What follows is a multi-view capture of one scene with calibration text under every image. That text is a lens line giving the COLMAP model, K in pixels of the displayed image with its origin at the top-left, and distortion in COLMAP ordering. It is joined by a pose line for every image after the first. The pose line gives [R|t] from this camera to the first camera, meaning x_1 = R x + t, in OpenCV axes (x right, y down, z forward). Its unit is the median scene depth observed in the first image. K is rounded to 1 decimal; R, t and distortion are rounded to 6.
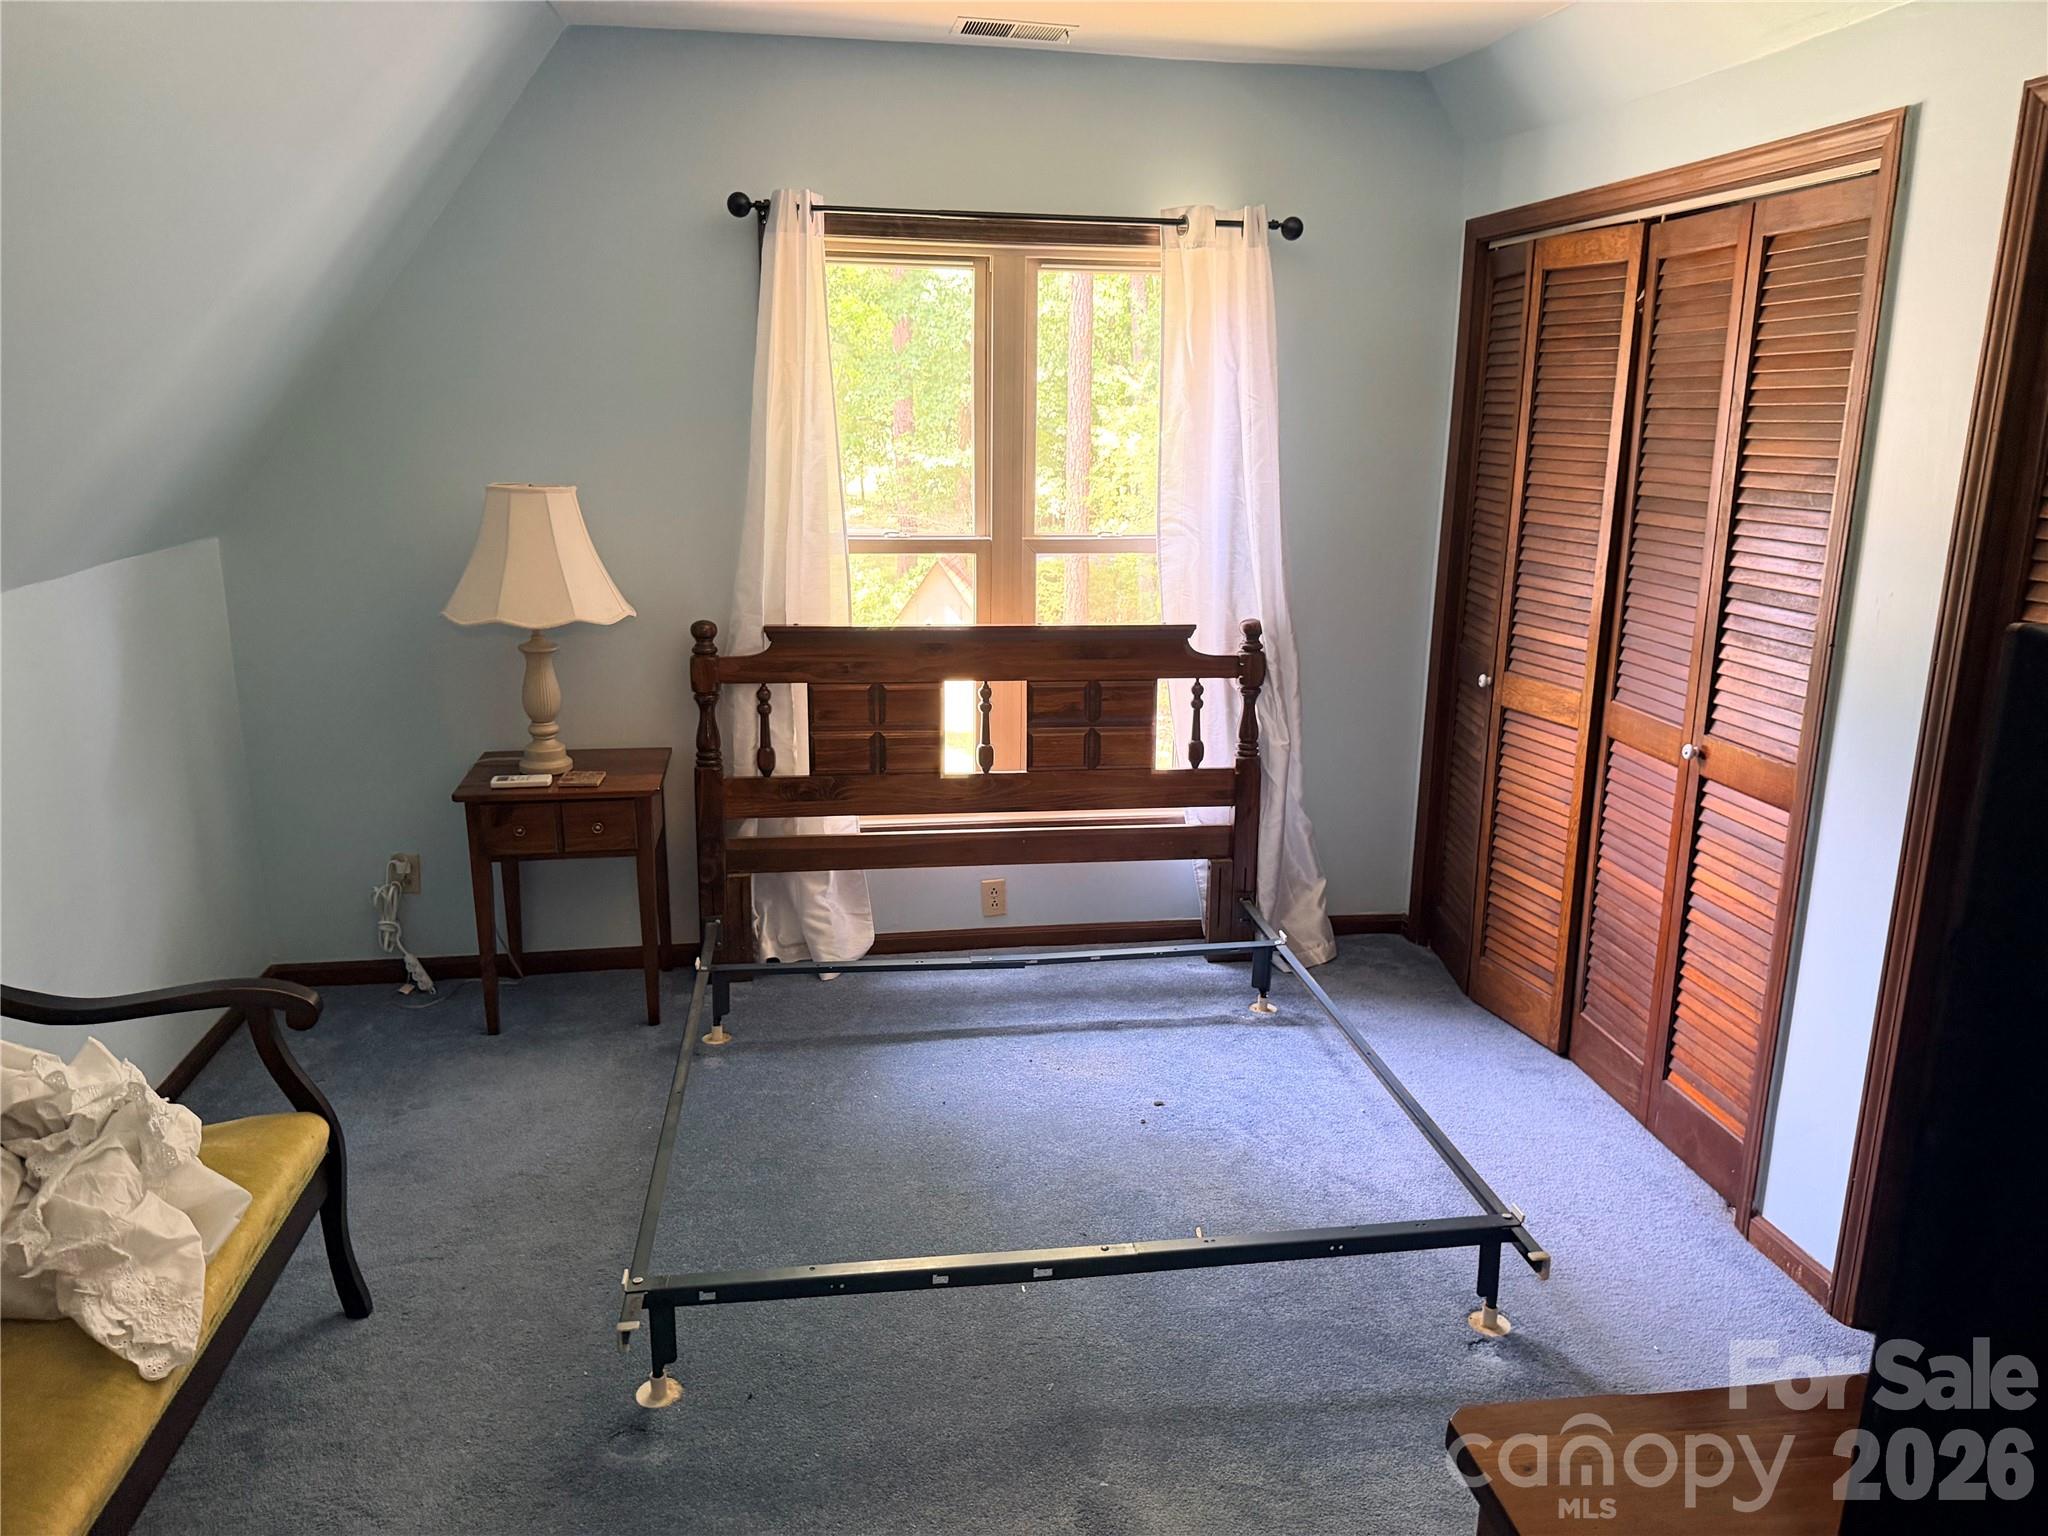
lens RADIAL K [[1415.3, 0, 1029.0], [0, 1415.3, 792.0], [0, 0, 1]] dist [0.054706, -0.071616]
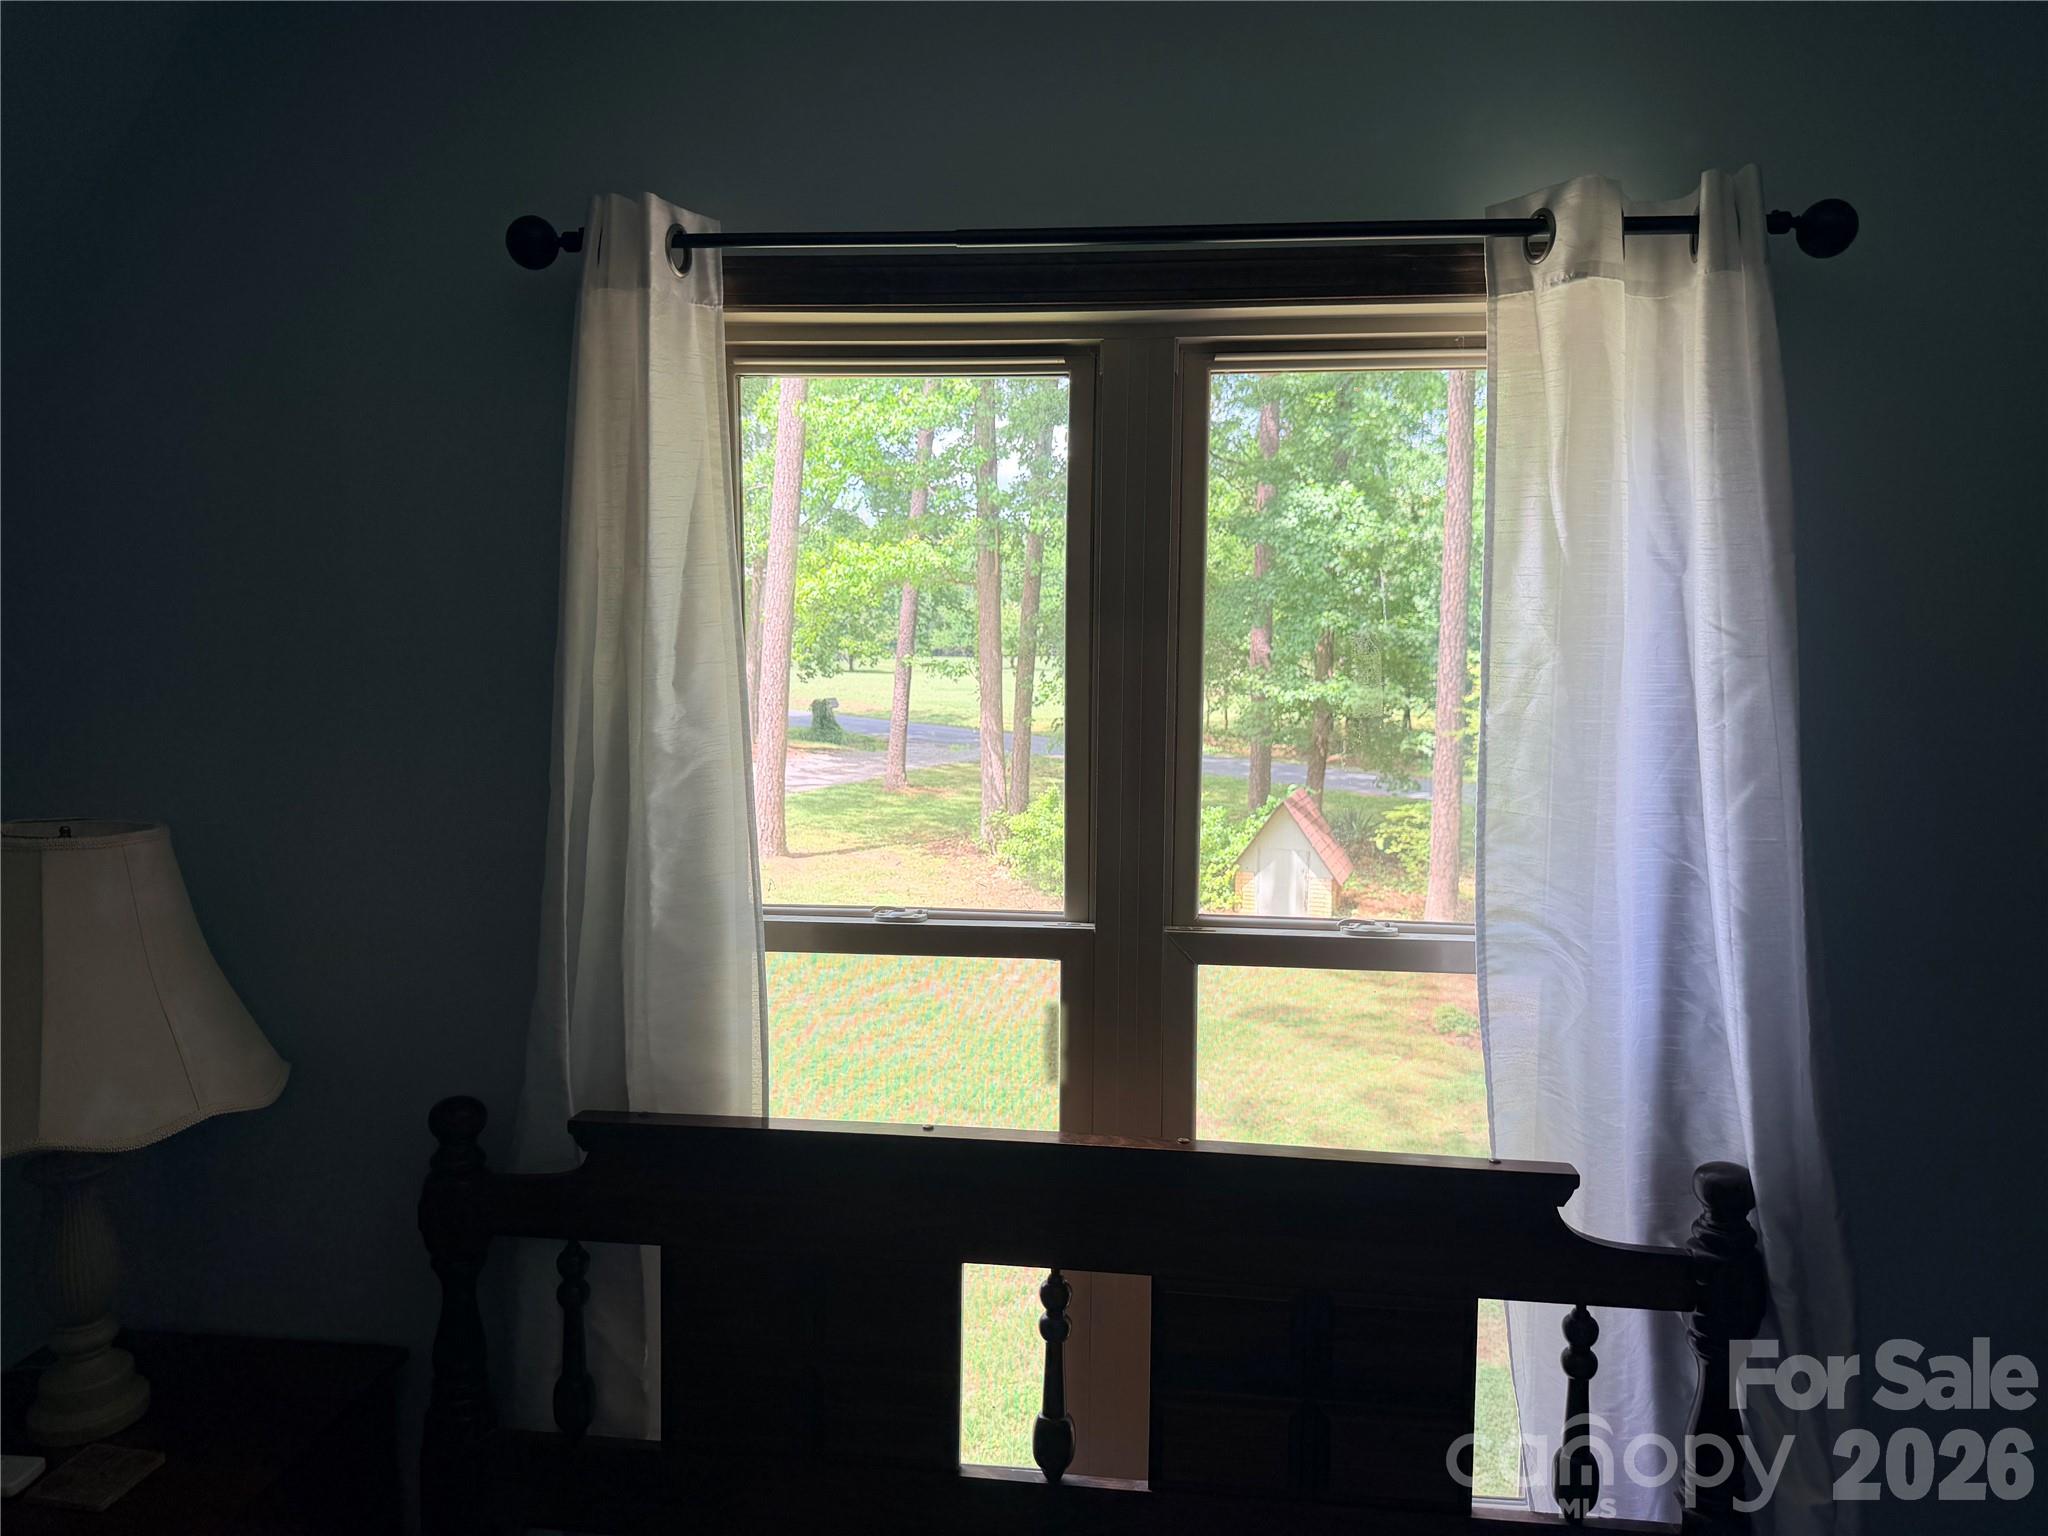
lens RADIAL K [[1488.4, 0, 1024.0], [0, 1488.4, 768.0], [0, 0, 1]] dist [0.003055, -0.001675]
pose [[0.968640, 0.020480, -0.247621, 0.068289], [-0.063483, 0.983919, -0.166956, -0.152113], [0.240220, 0.177440, 0.954363, 0.541180]]
